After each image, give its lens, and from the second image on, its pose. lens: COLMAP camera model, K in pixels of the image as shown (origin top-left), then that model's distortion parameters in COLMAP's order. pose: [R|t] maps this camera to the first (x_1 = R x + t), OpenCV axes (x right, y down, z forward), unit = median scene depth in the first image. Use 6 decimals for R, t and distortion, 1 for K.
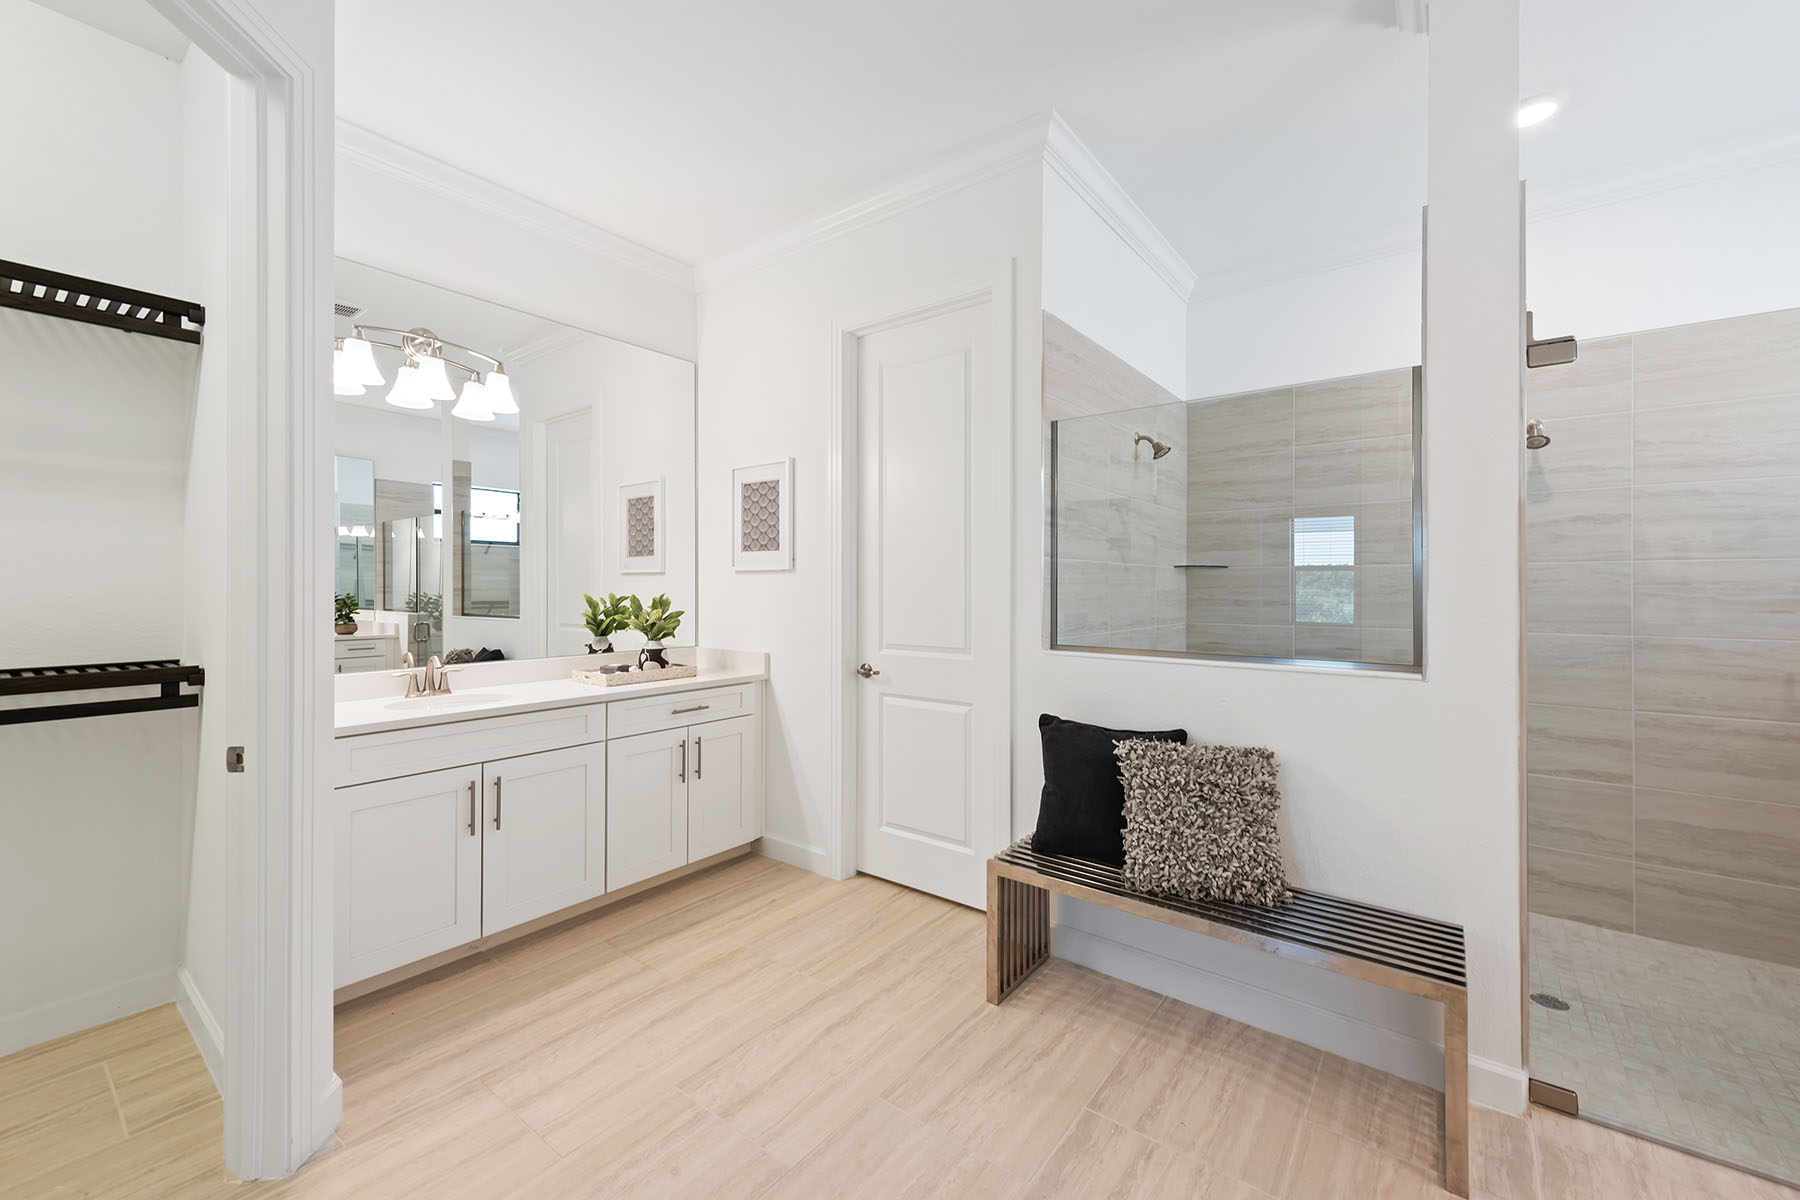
lens RADIAL K [[720.8, 0, 892.9], [0, 720.8, 590.4], [0, 0, 1]] dist [0.015561, -0.003549]
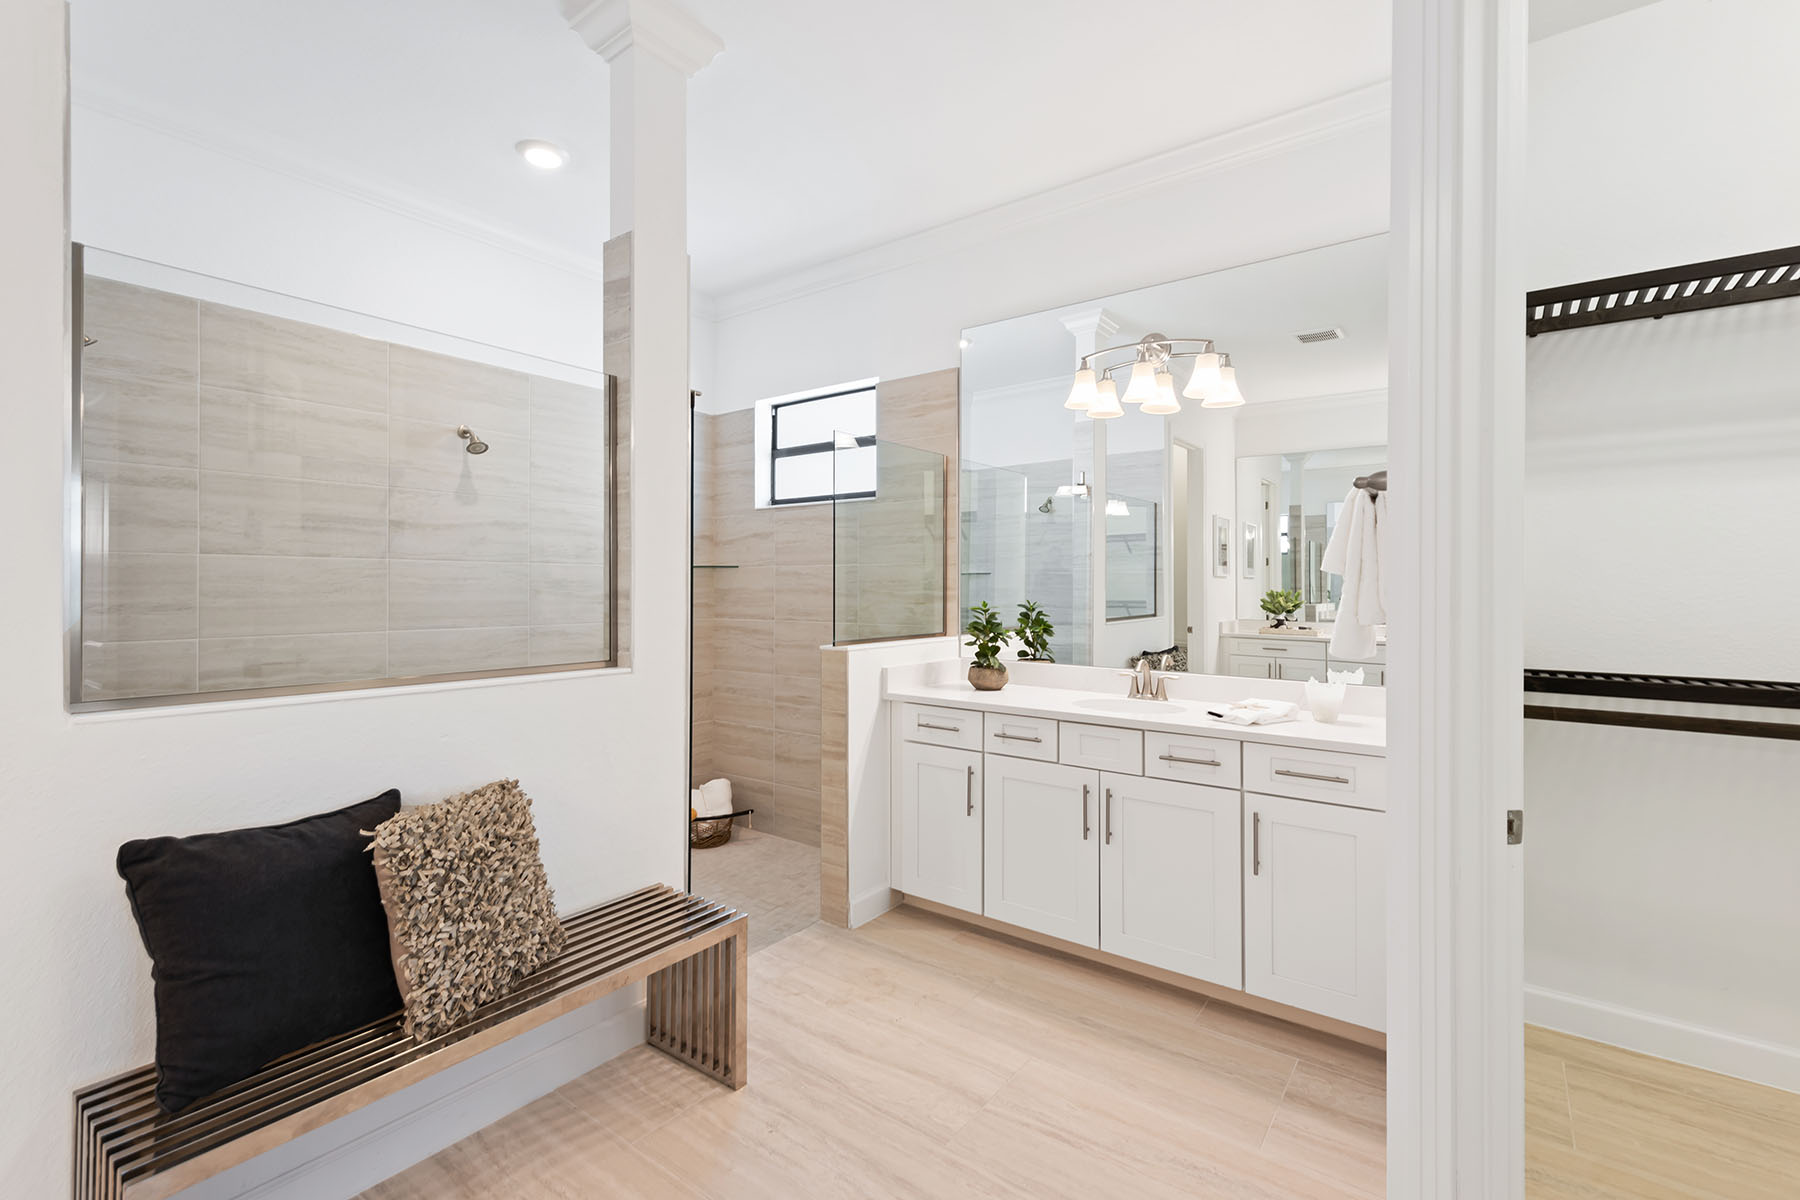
lens RADIAL K [[809.2, 0, 892.7], [0, 809.2, 589.4], [0, 0, 1]] dist [0.009786, -0.000060]
pose [[-0.025828, -0.004584, 0.999656, -0.430087], [0.000991, 0.999989, 0.004611, -0.003616], [-0.999666, 0.001110, -0.025823, 0.582917]]
